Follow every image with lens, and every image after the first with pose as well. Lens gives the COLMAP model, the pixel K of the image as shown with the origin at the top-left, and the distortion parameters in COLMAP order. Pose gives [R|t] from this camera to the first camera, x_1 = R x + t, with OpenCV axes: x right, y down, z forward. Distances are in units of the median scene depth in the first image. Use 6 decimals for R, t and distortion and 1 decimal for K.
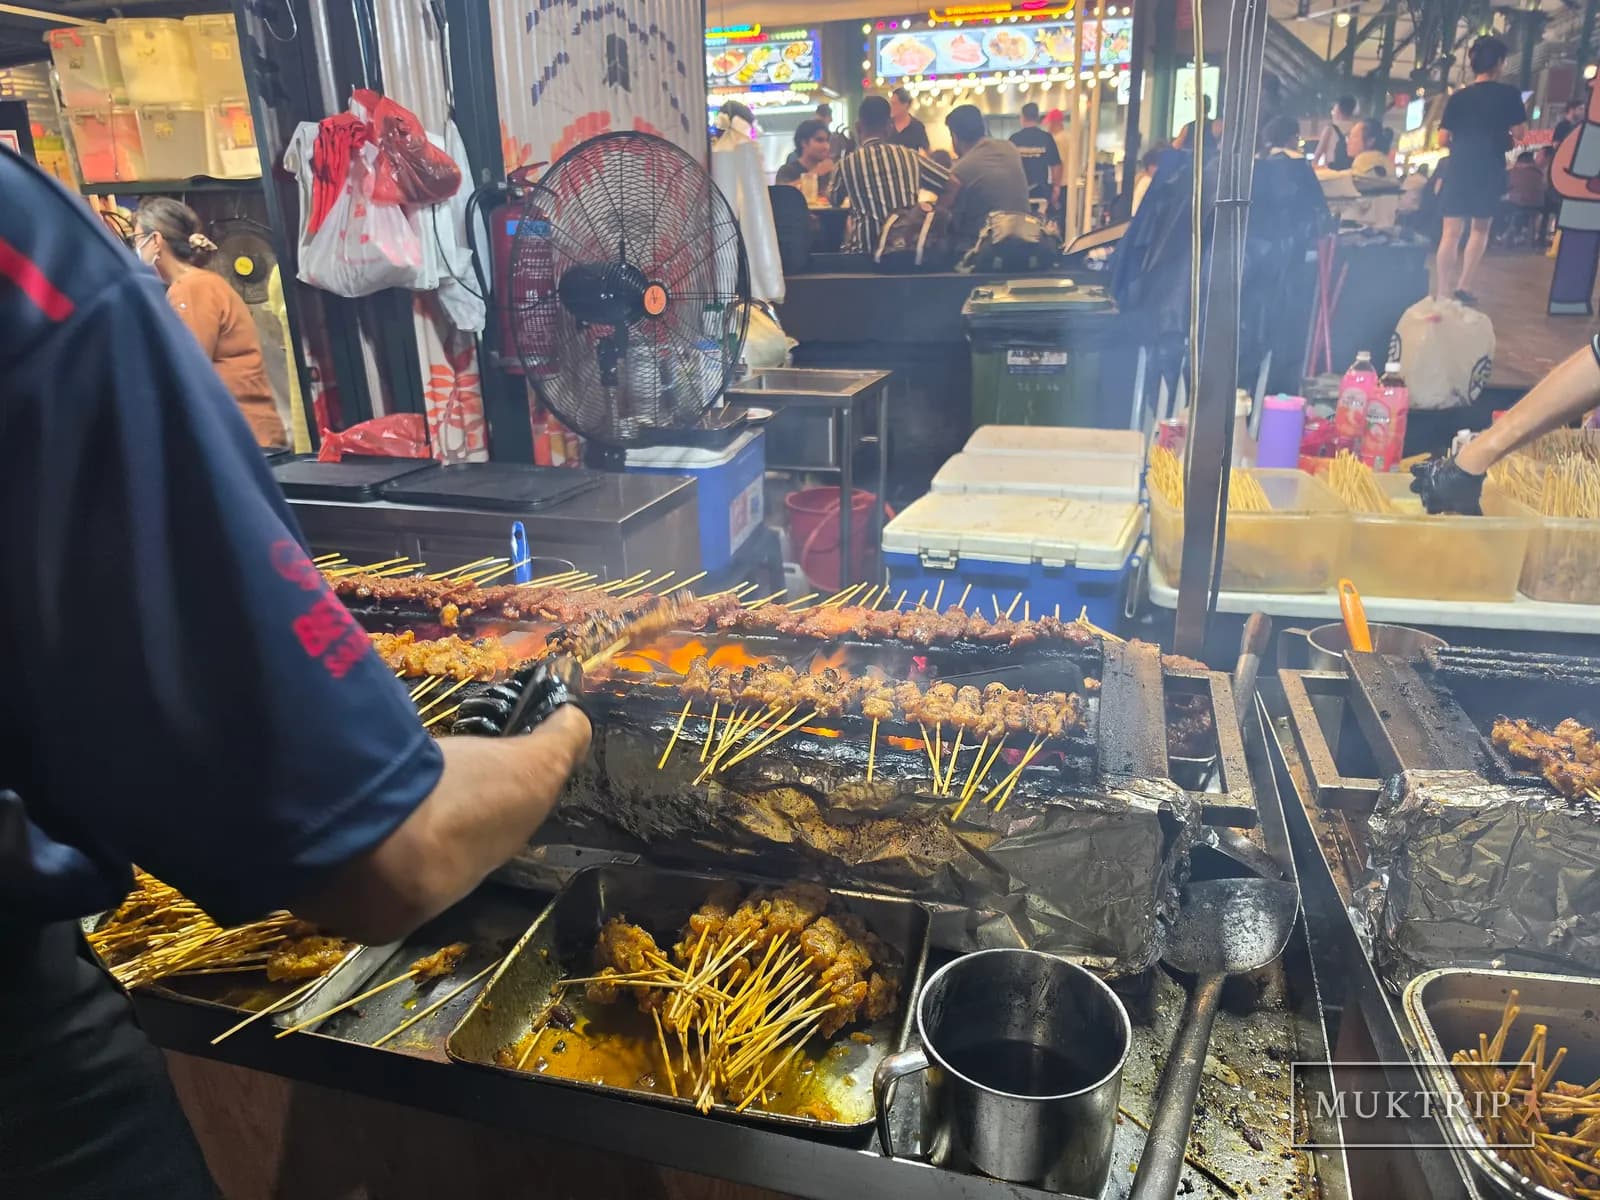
lens RADIAL K [[1111.2, 0, 791.2], [0, 1111.2, 602.4], [0, 0, 1]] dist [0.004308, -0.001033]
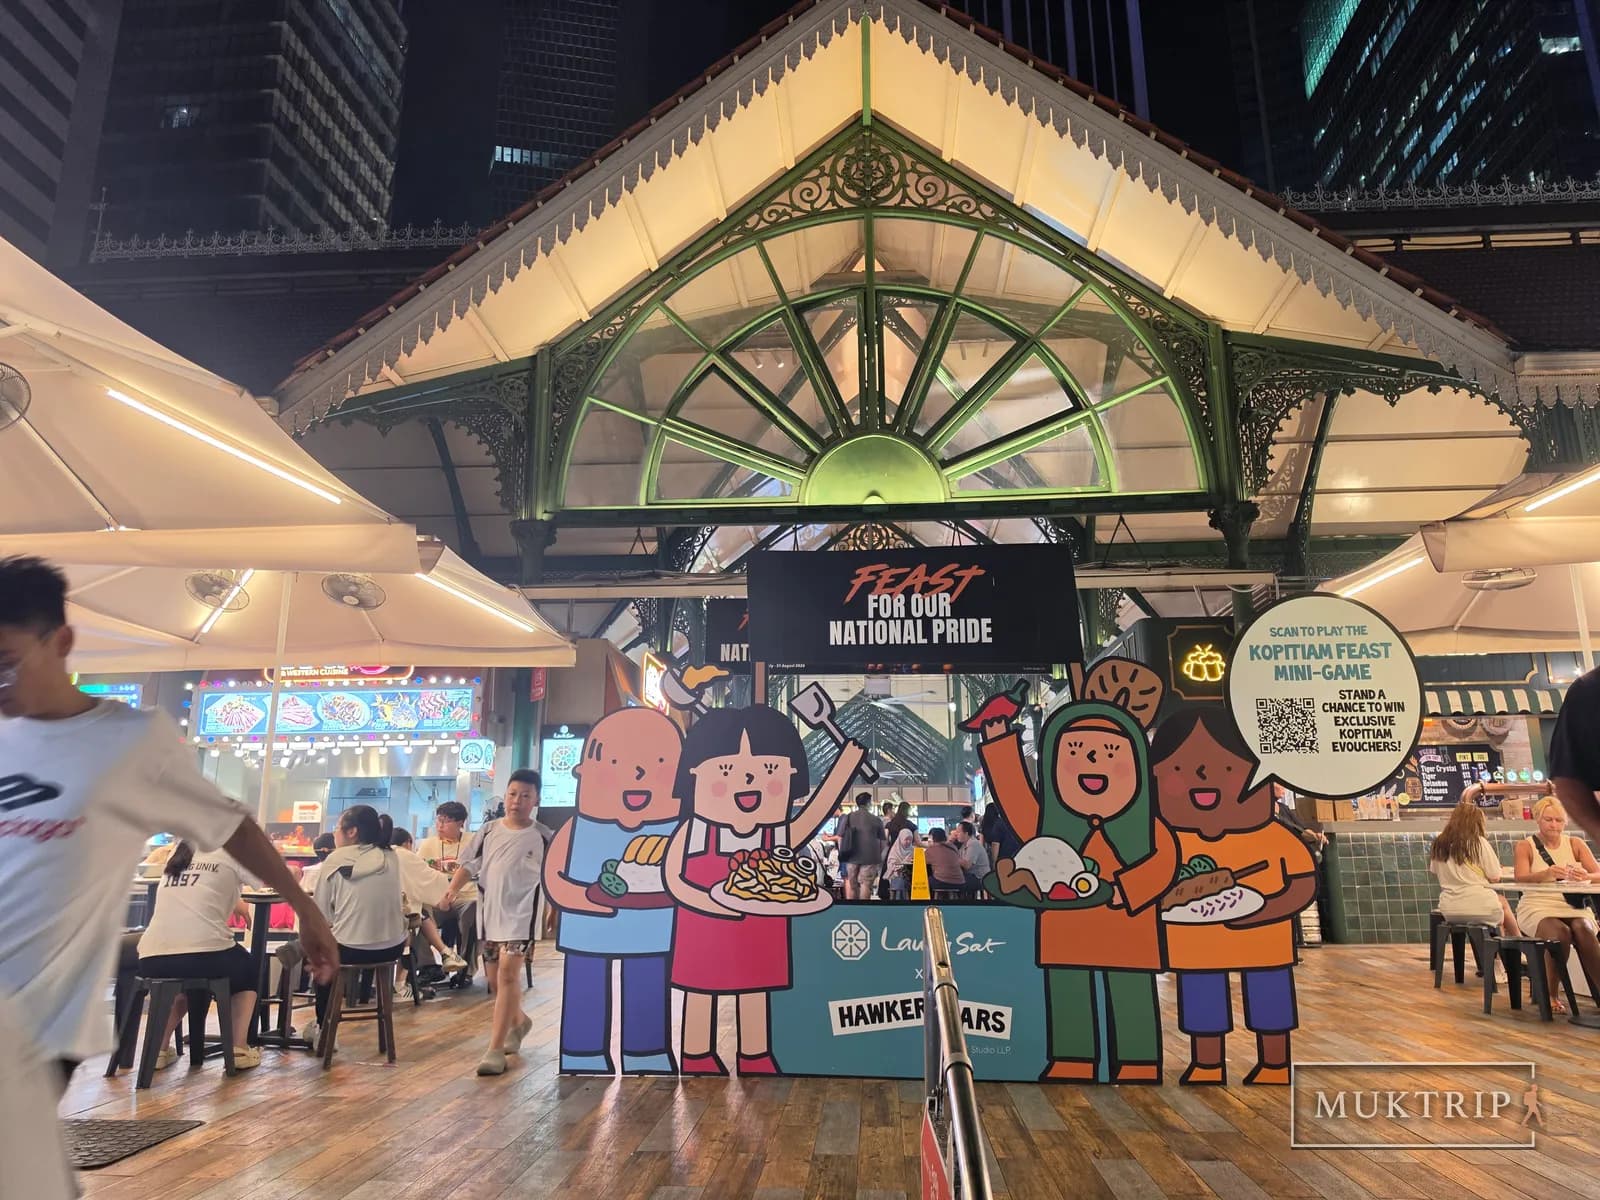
lens RADIAL K [[1111.2, 0, 791.2], [0, 1111.2, 602.4], [0, 0, 1]] dist [0.004308, -0.001033]
pose [[0.980838, 0.058107, 0.185955, 0.381752], [0.050676, 0.845537, -0.531506, -0.073222], [-0.188116, 0.530745, 0.826391, 0.134282]]
